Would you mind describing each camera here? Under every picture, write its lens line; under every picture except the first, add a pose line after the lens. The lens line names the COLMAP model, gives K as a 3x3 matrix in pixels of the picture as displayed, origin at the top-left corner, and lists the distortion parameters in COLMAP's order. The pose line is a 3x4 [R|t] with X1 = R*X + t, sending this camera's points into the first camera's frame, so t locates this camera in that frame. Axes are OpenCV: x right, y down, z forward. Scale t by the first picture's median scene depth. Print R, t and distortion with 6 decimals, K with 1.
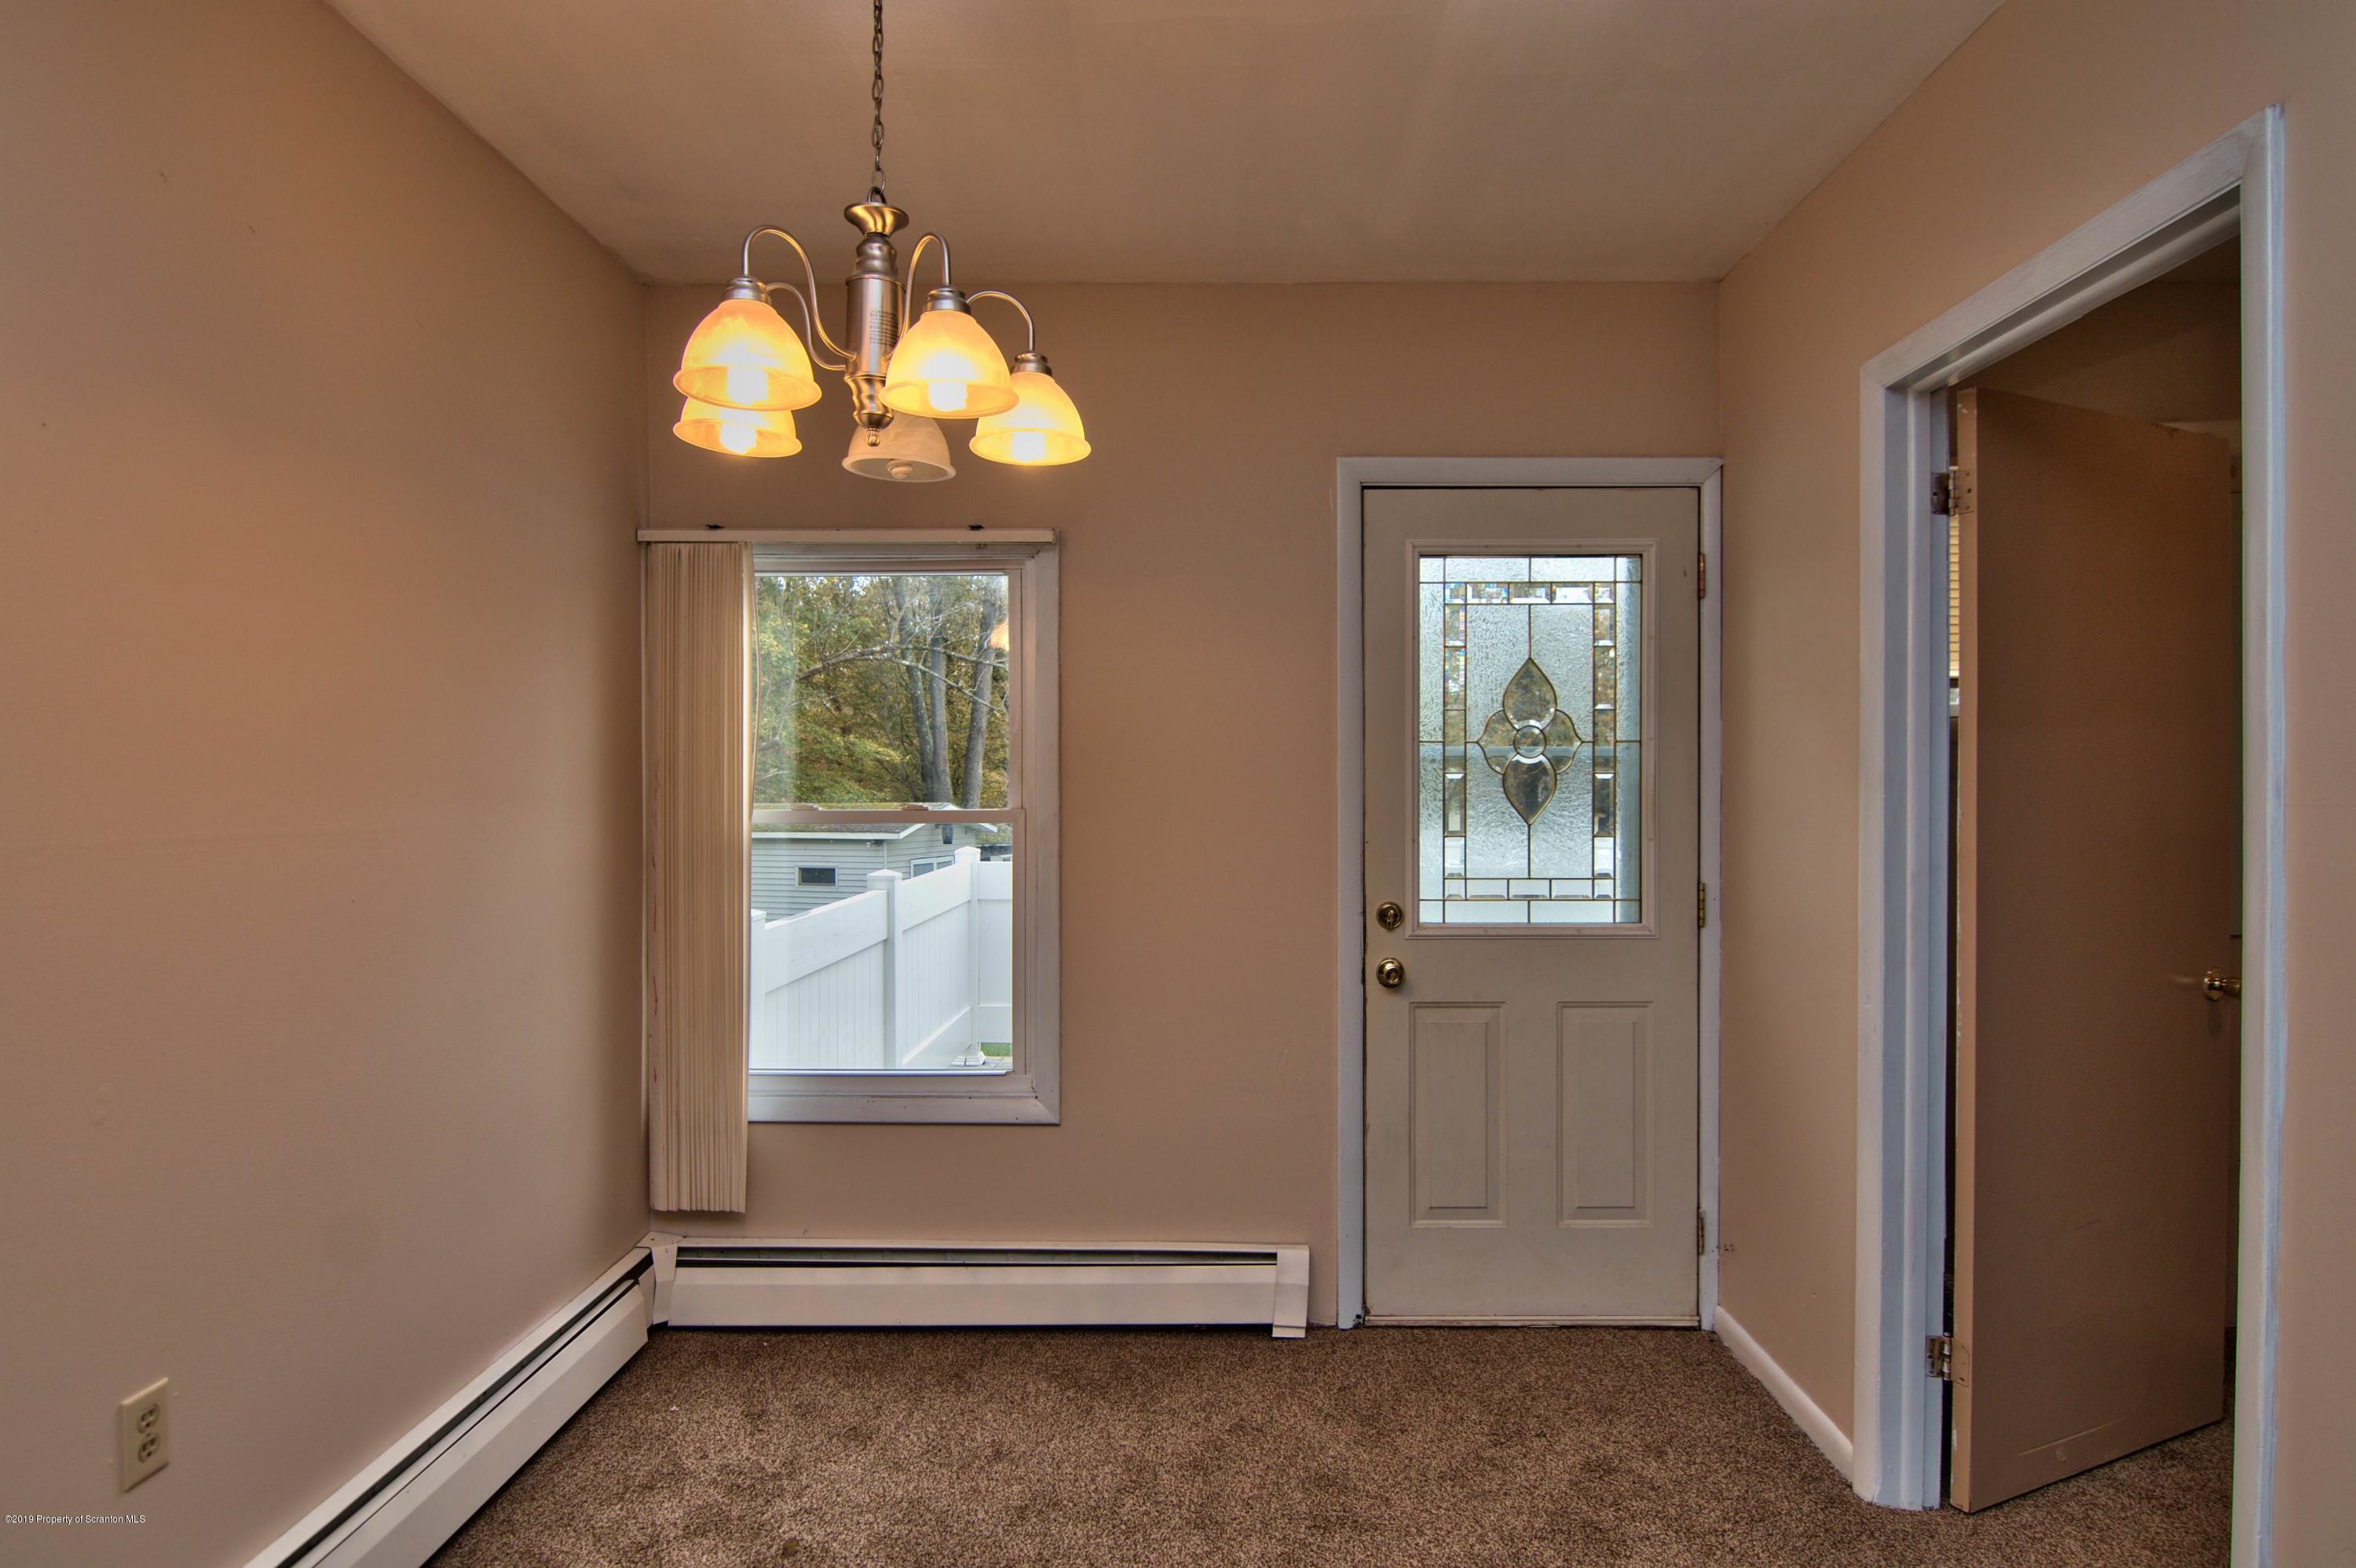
lens RADIAL K [[1310.3, 0, 1175.9], [0, 1310.3, 789.5], [0, 0, 1]] dist [-0.001941, 0.000433]
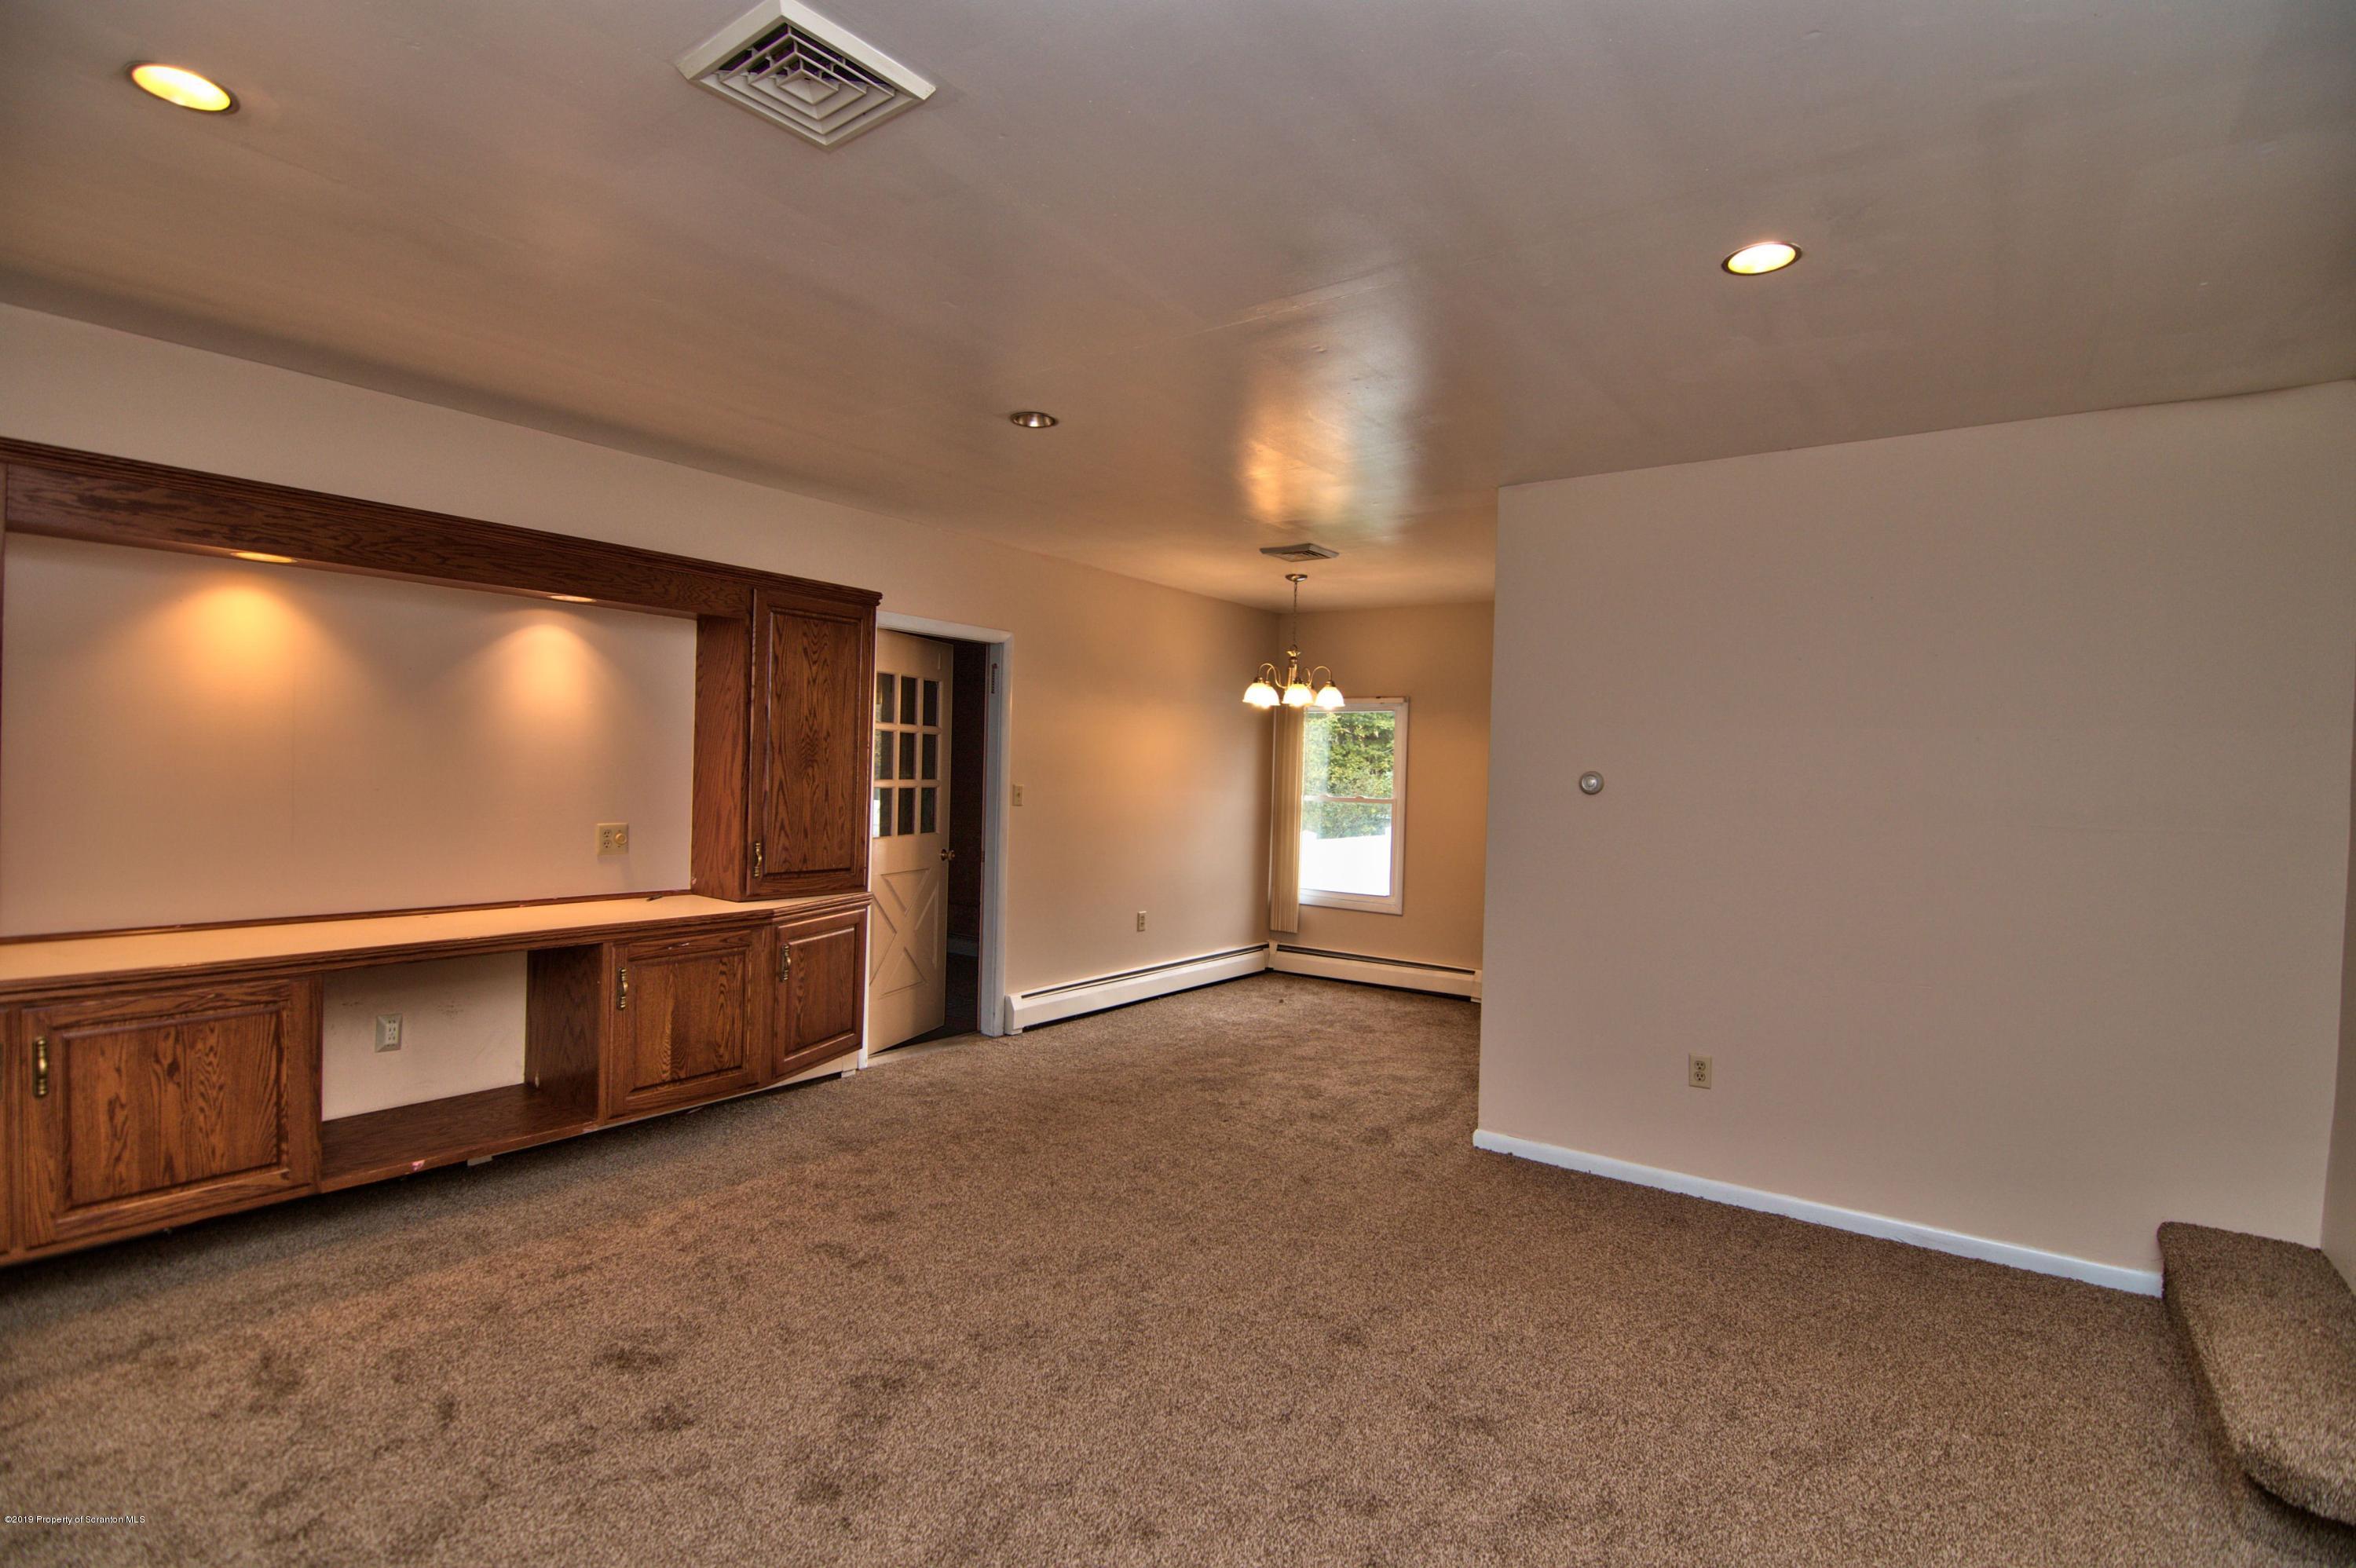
lens RADIAL K [[1134.5, 0, 1186.2], [0, 1134.5, 790.1], [0, 0, 1]] dist [-0.011669, -0.000410]
pose [[0.819181, 0.021017, -0.573150, 0.938995], [-0.020365, 0.999764, 0.007553, -0.019497], [0.573173, 0.005485, 0.819416, -1.265937]]
